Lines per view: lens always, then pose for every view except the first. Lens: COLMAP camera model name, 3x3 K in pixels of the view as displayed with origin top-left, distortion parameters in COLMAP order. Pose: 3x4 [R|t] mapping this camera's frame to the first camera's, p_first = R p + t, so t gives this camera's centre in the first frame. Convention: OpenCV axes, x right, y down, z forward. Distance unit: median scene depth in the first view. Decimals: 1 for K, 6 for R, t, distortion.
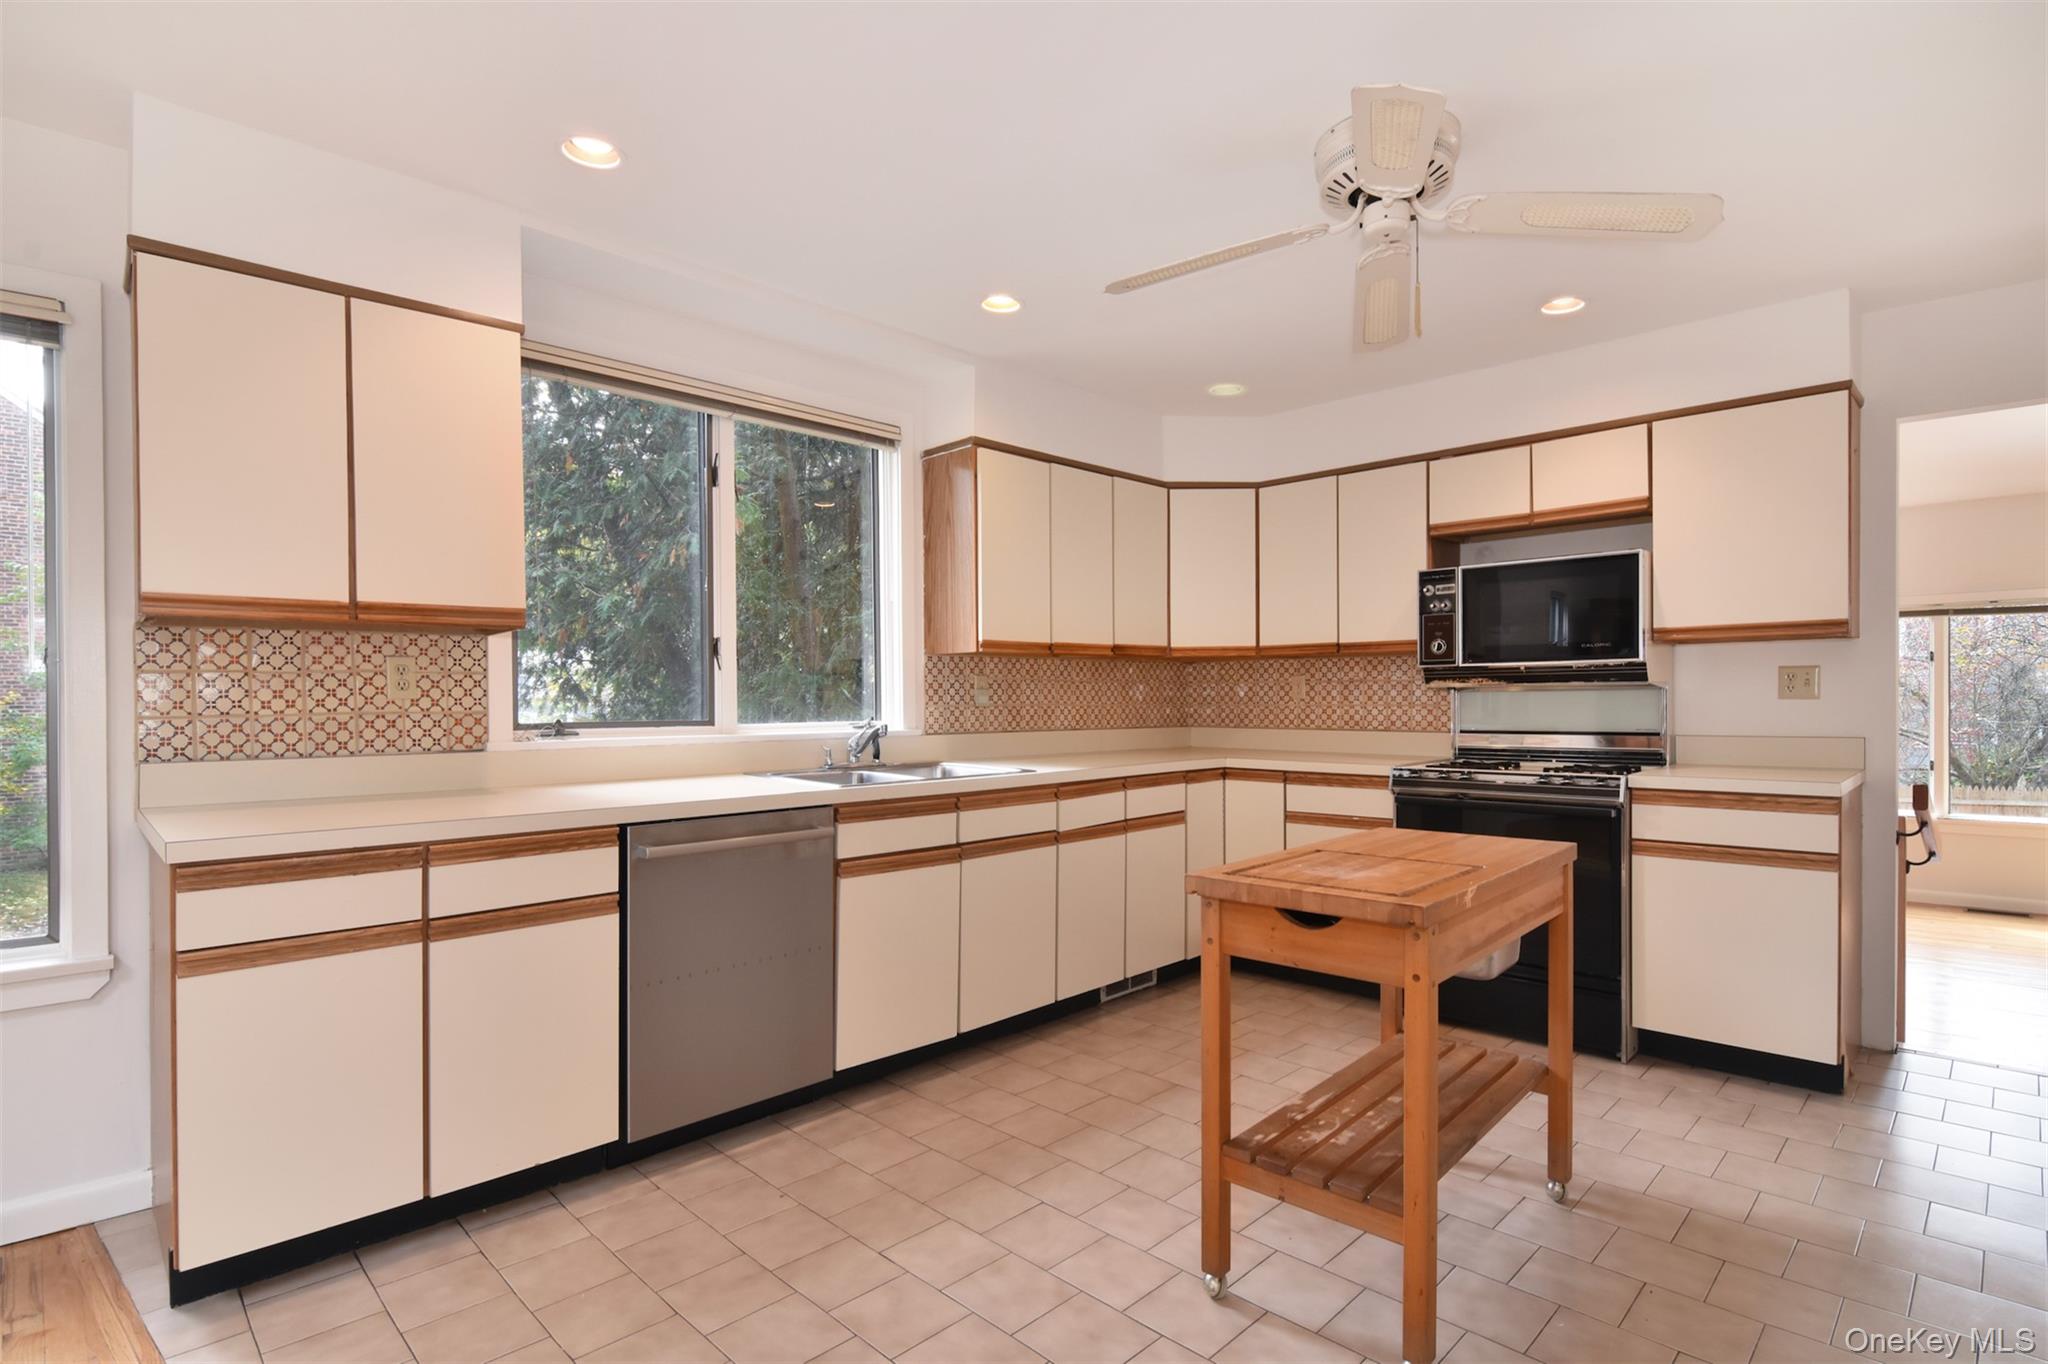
lens RADIAL K [[1010.9, 0, 996.3], [0, 1010.9, 701.3], [0, 0, 1]] dist [-0.009834, -0.003421]
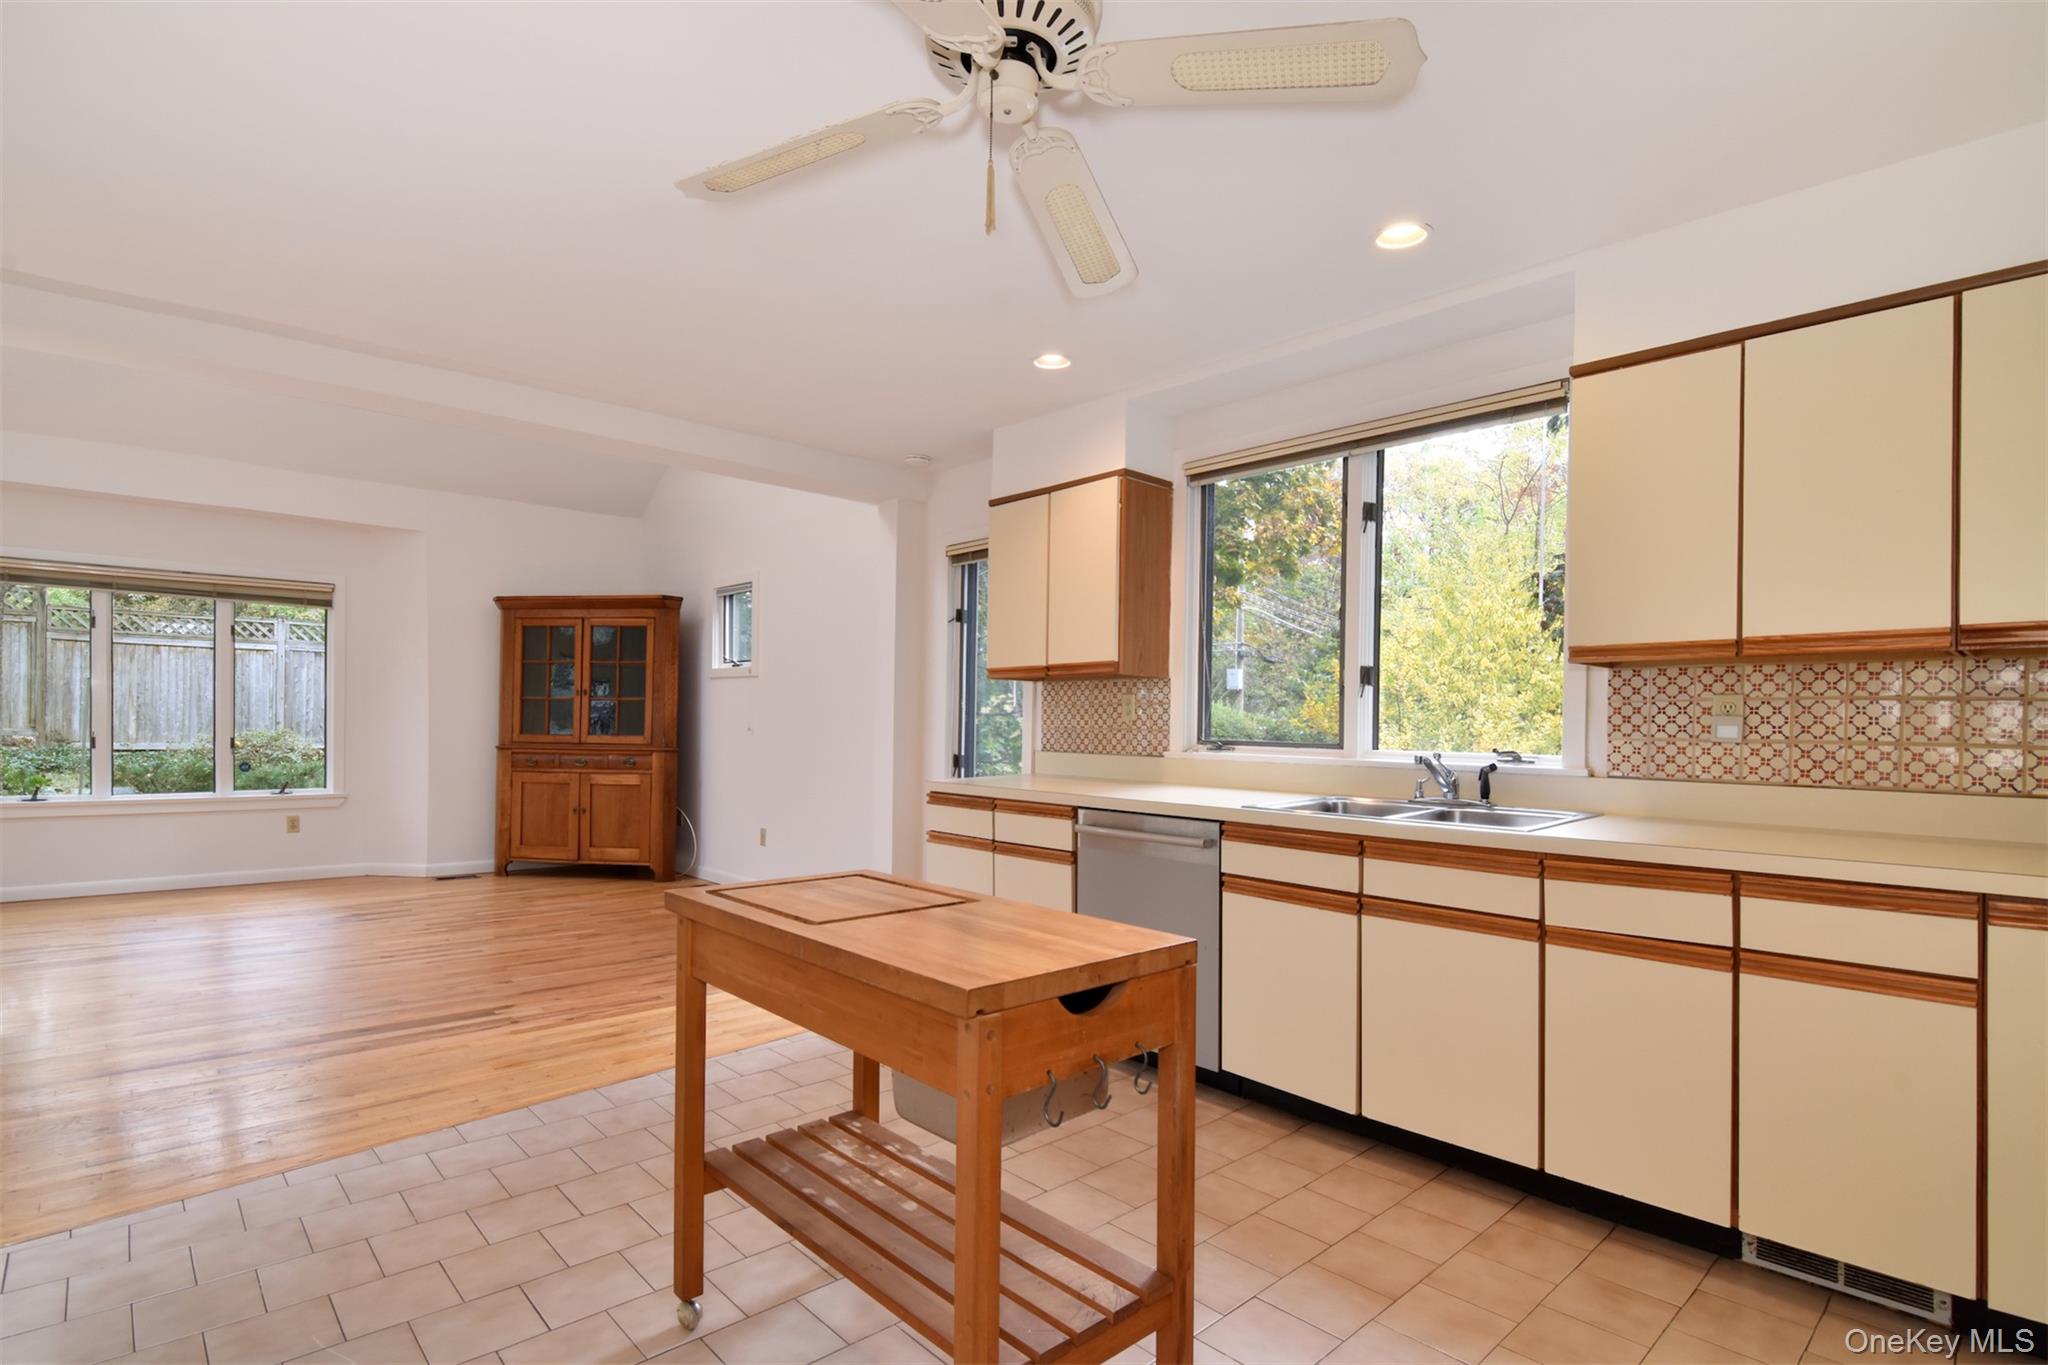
lens RADIAL K [[1010.9, 0, 1074.4], [0, 1010.9, 739.1], [0, 0, 1]] dist [-0.009834, -0.003421]
pose [[-0.015253, 0.024499, -0.999583, 0.696413], [-0.014757, 0.999585, 0.024724, -0.007614], [0.999775, 0.015128, -0.014885, 0.649702]]
